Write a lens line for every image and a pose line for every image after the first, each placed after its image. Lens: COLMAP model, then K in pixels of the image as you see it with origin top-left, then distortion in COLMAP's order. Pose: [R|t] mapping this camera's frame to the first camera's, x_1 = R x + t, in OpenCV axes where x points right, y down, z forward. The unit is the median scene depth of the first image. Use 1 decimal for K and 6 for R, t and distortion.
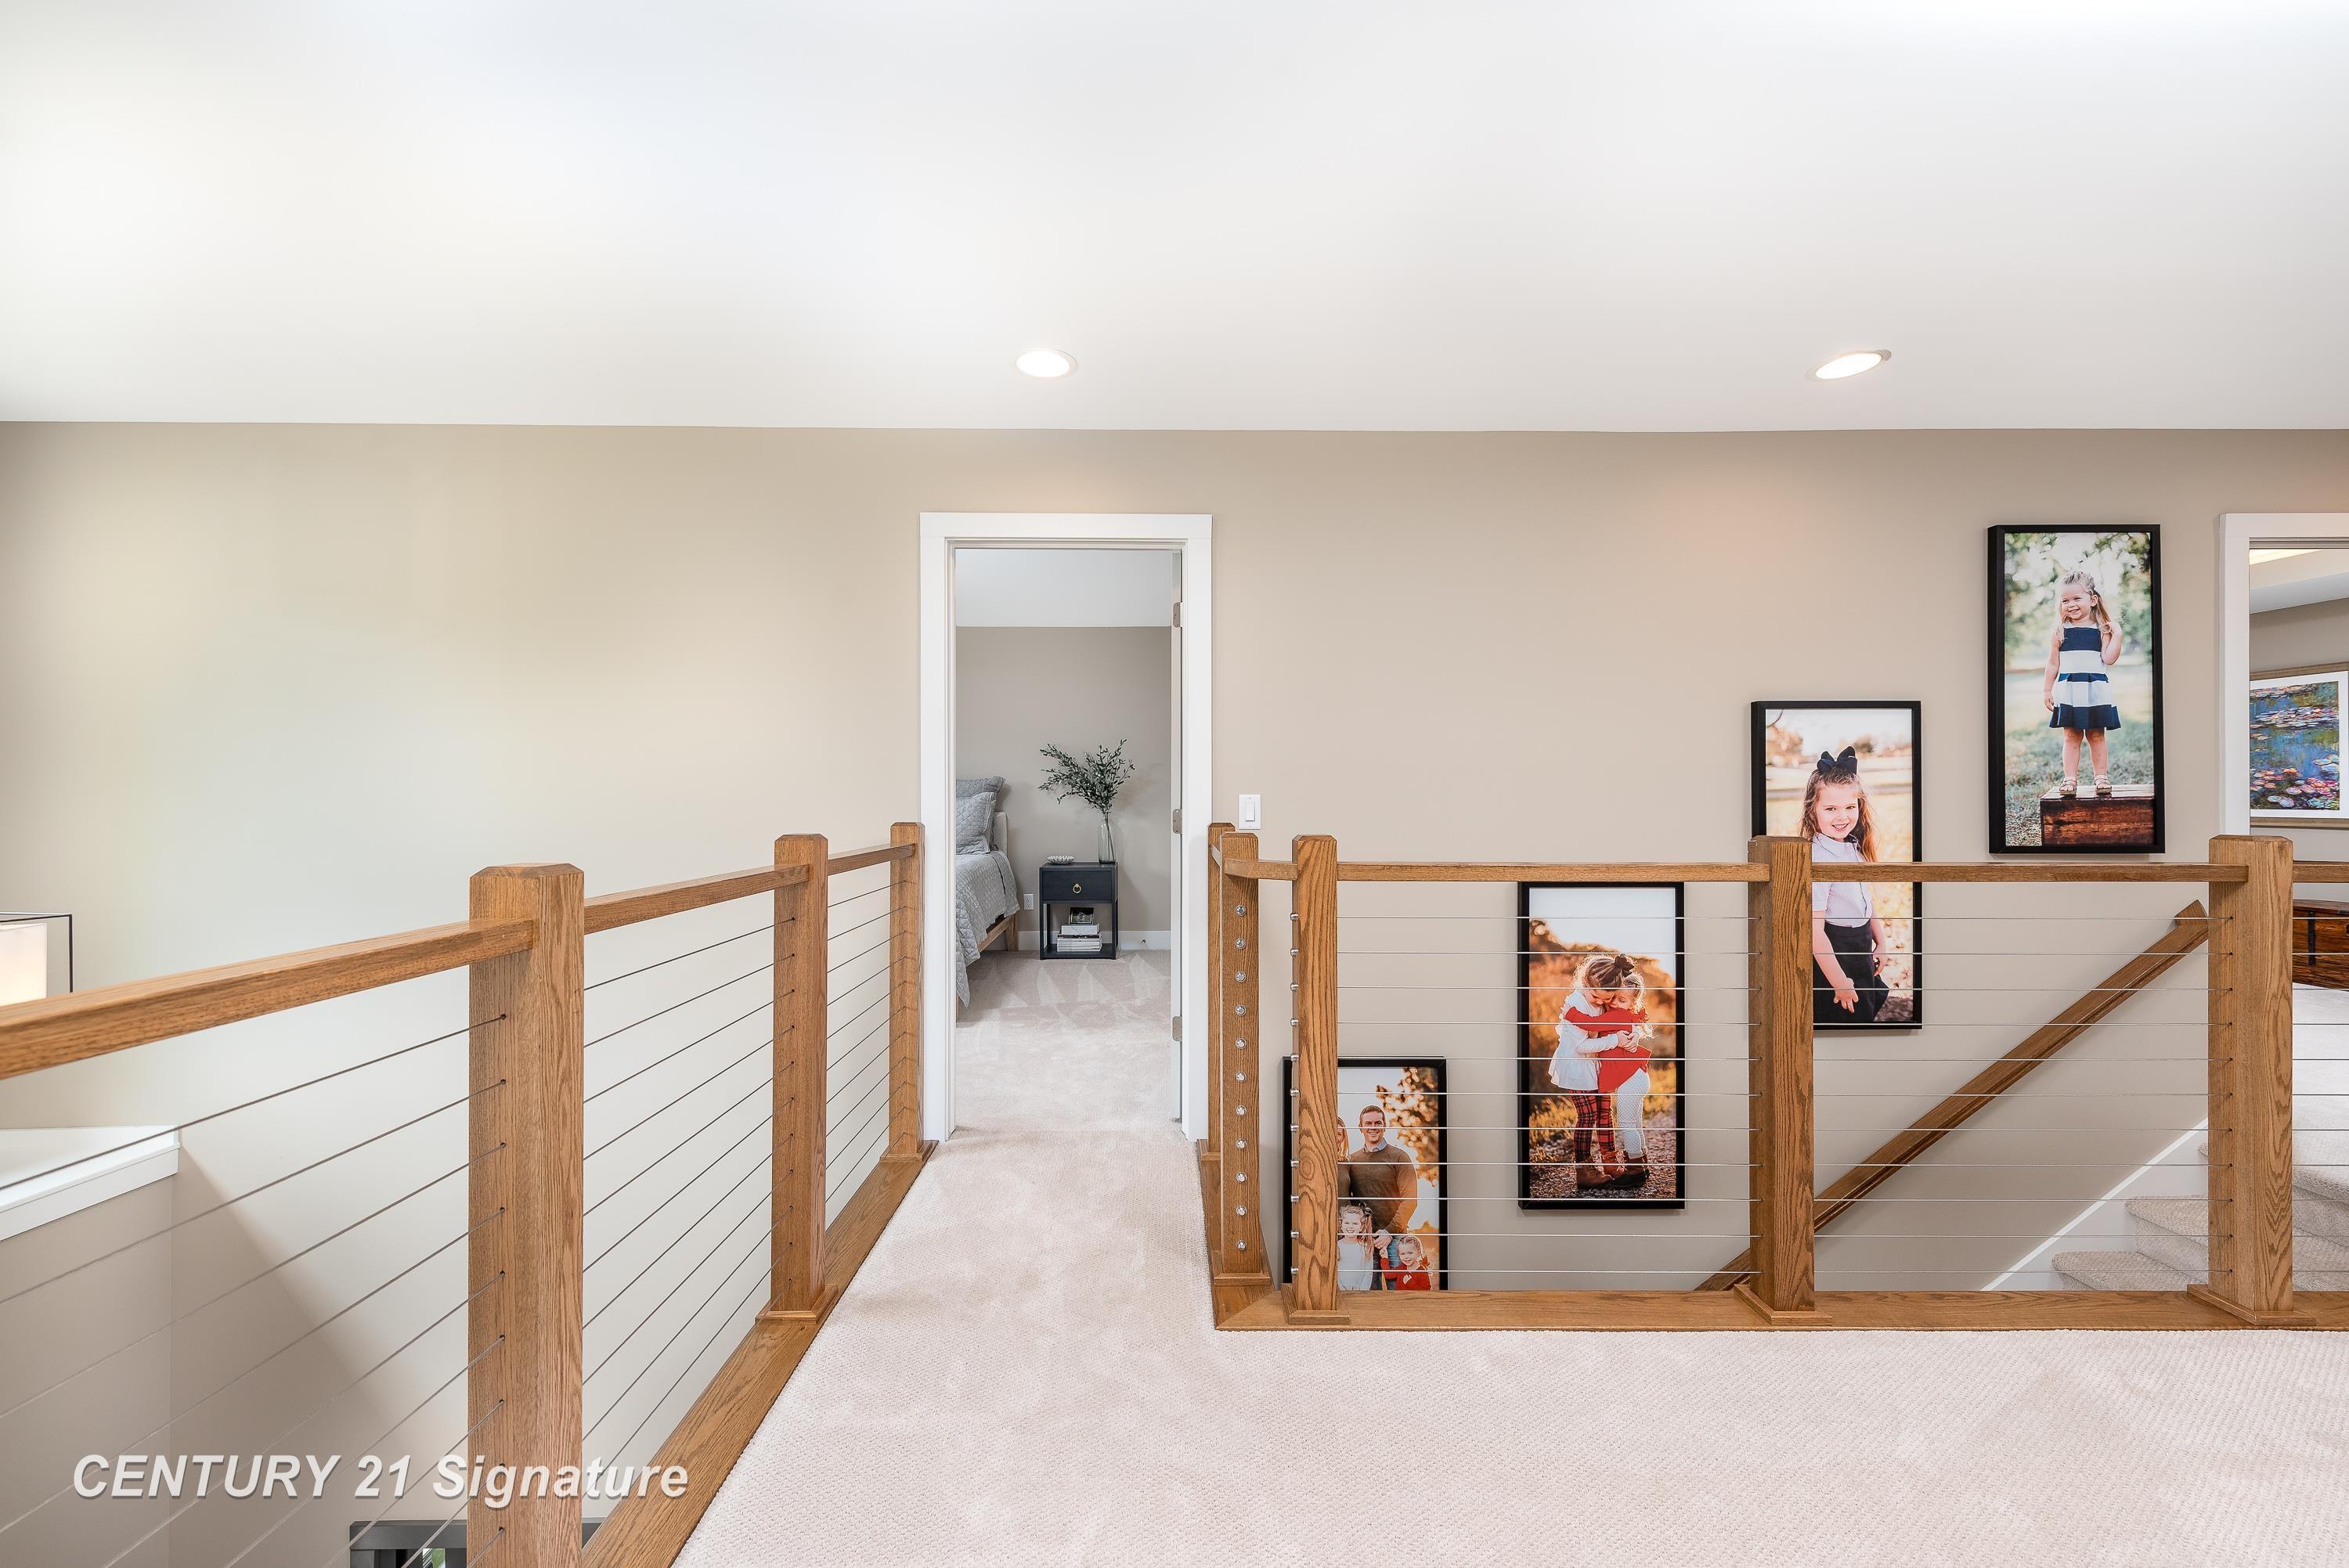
lens RADIAL K [[916.9, 0, 1158.2], [0, 916.9, 789.6], [0, 0, 1]] dist [0.004200, -0.001632]
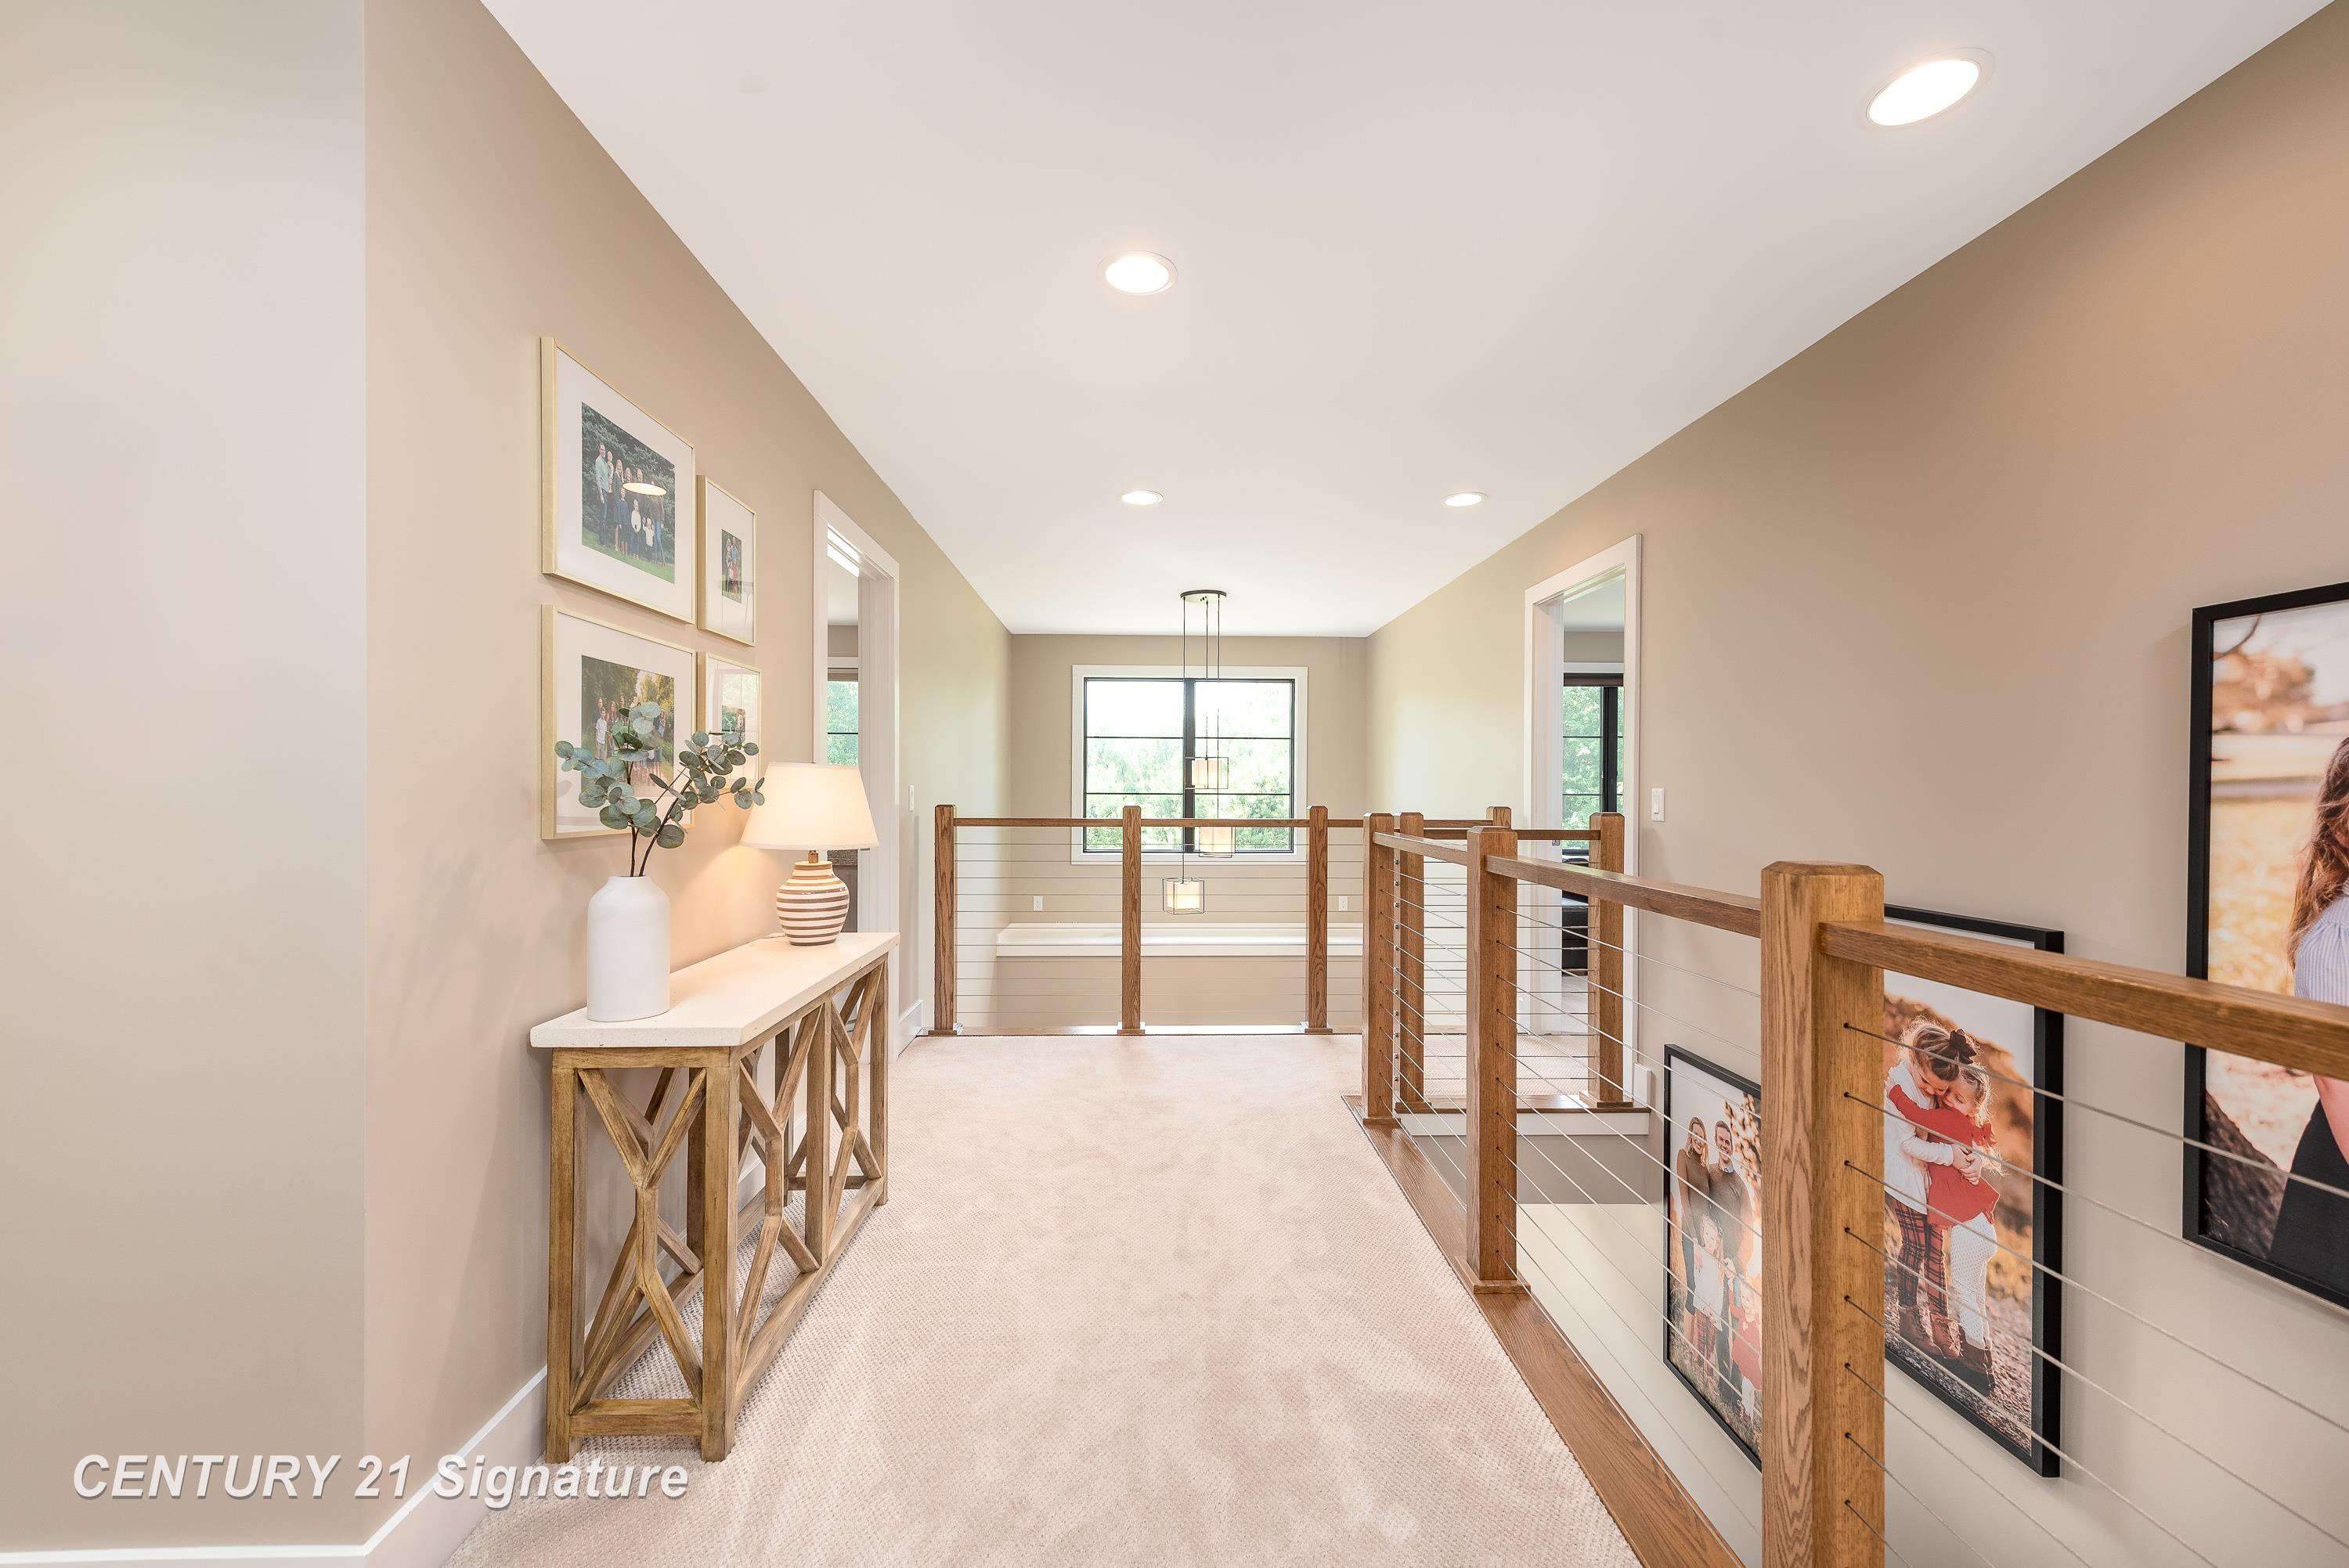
lens RADIAL K [[916.9, 0, 1154.8], [0, 916.9, 791.8], [0, 0, 1]] dist [0.004200, -0.001632]
pose [[0.016241, 0.004368, -0.999859, 1.160416], [0.002569, 0.999987, 0.004410, 0.002845], [0.999865, -0.002641, 0.016230, 0.407250]]
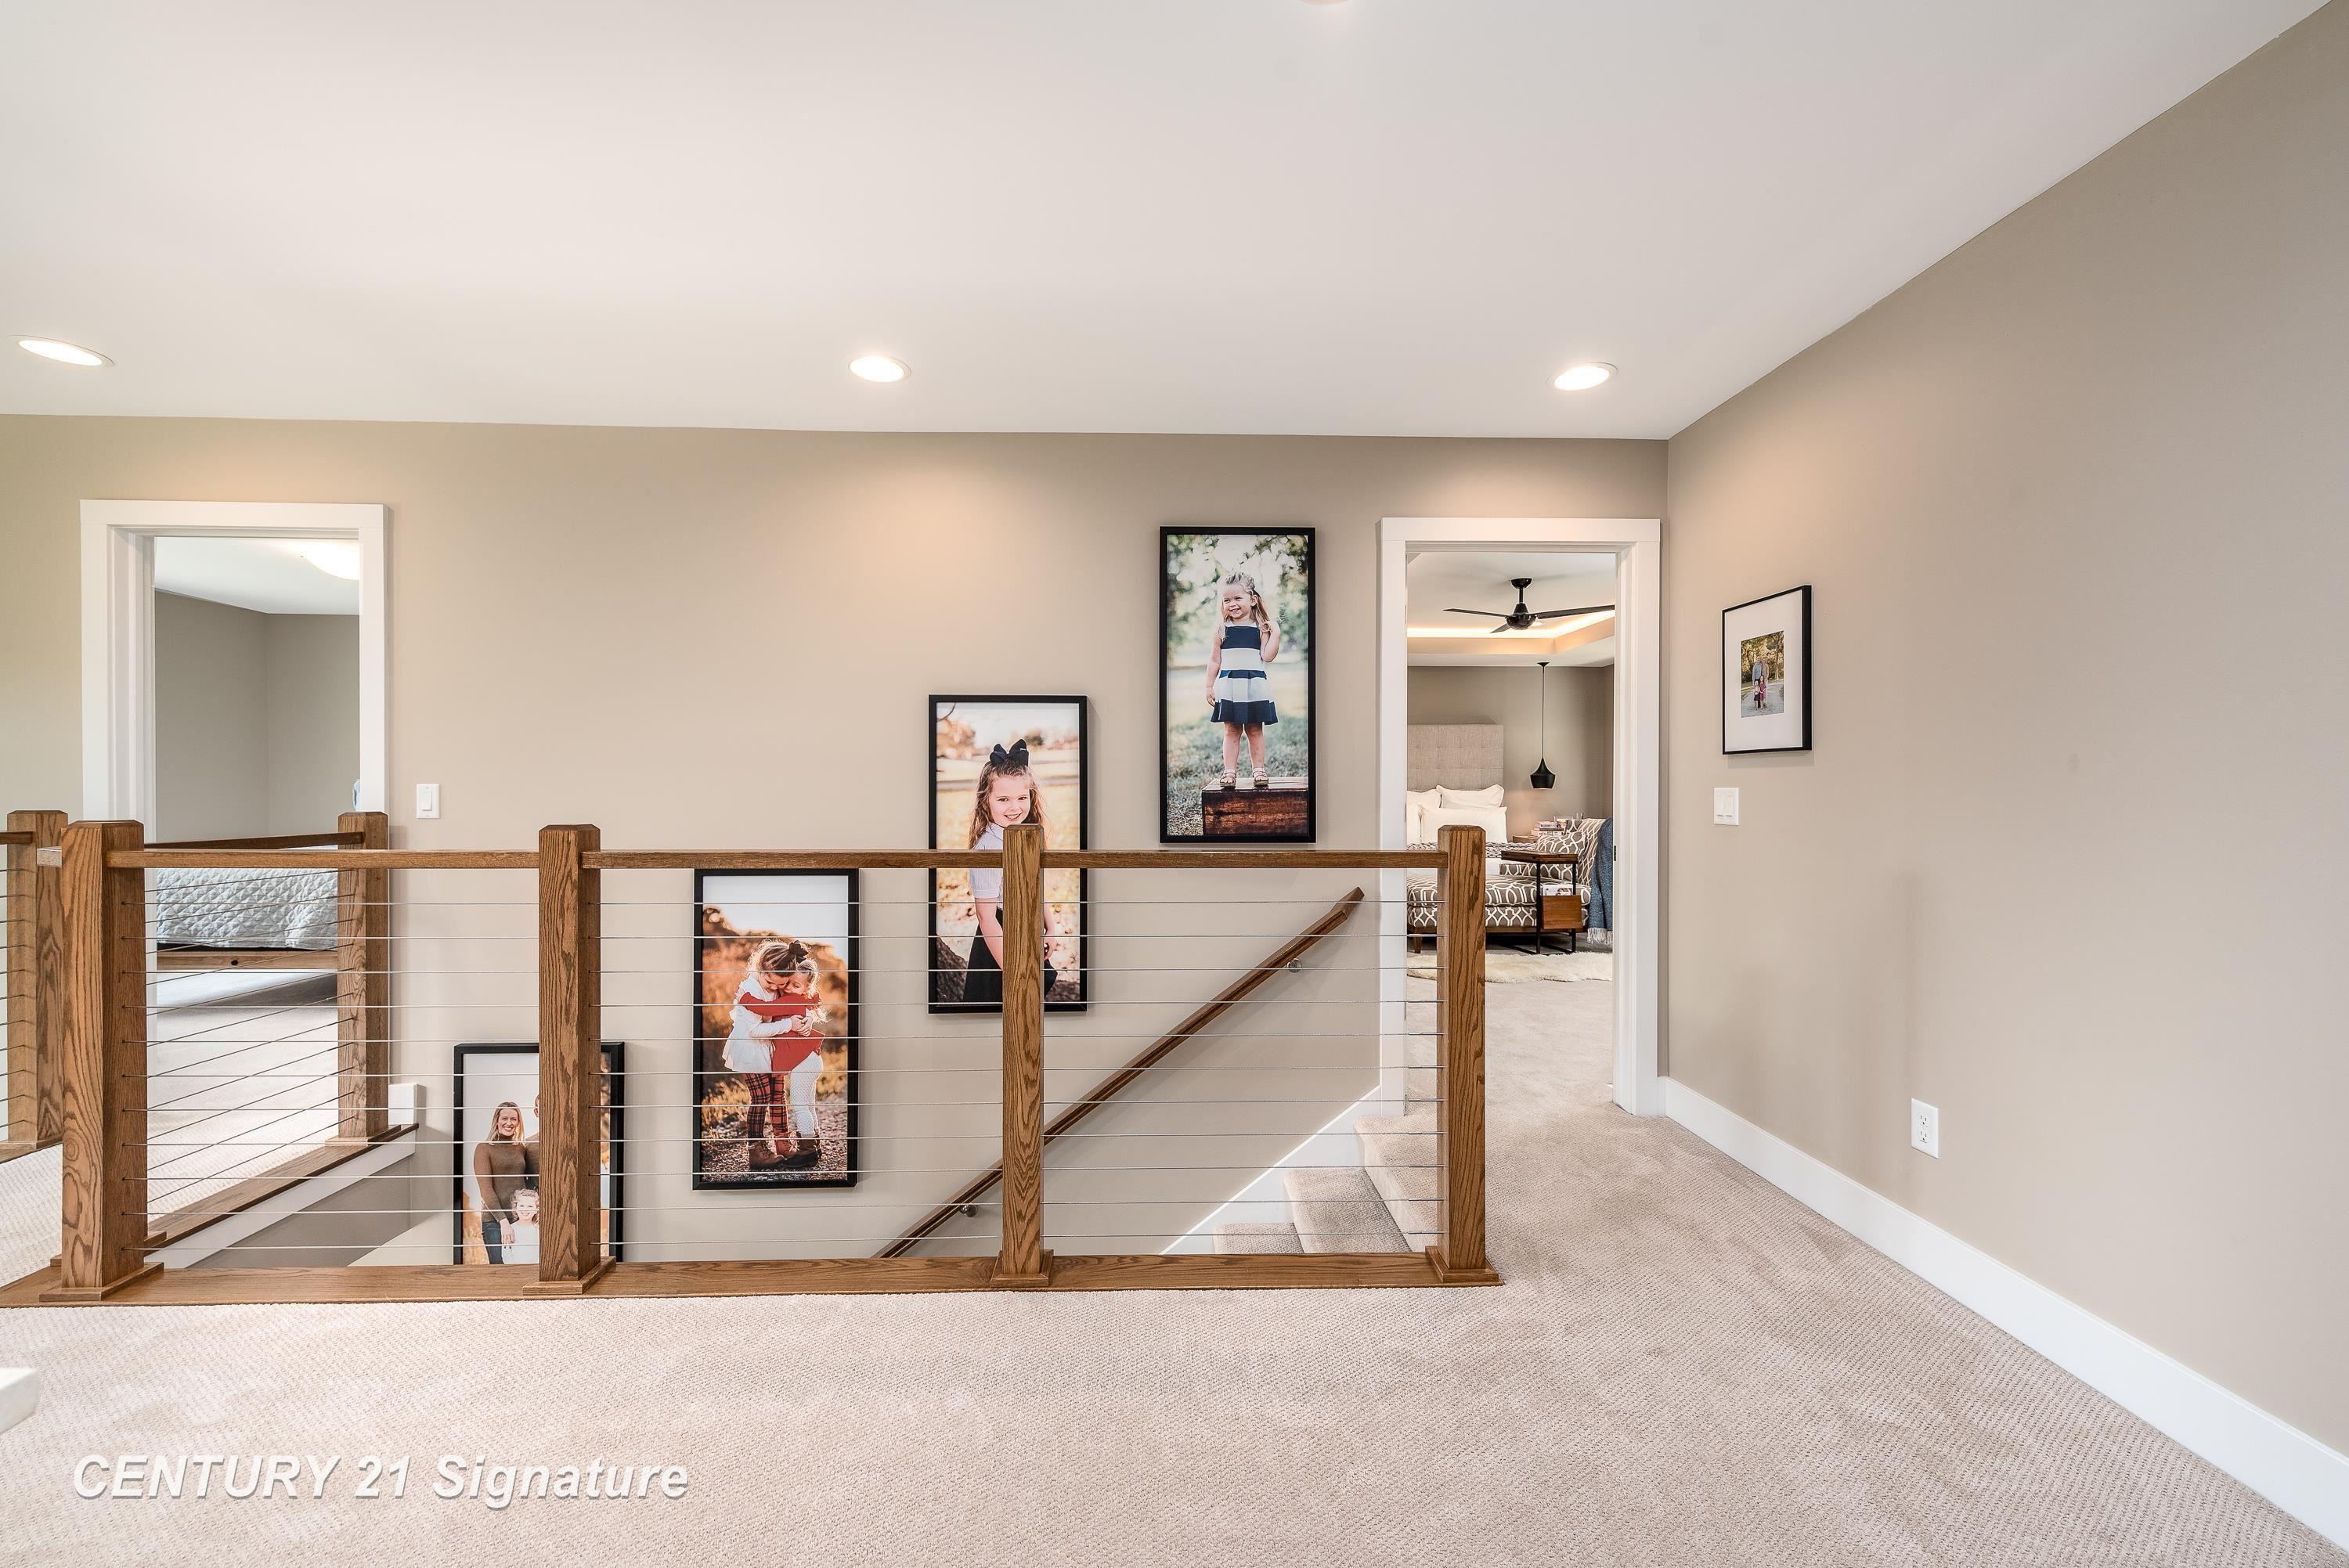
lens RADIAL K [[916.9, 0, 1178.5], [0, 916.9, 789.4], [0, 0, 1]] dist [0.004200, -0.001632]
pose [[0.999415, 0.002595, 0.034107, 0.897458], [-0.002903, 0.999955, 0.008990, -0.000200], [-0.034082, -0.009084, 0.999378, -0.038912]]
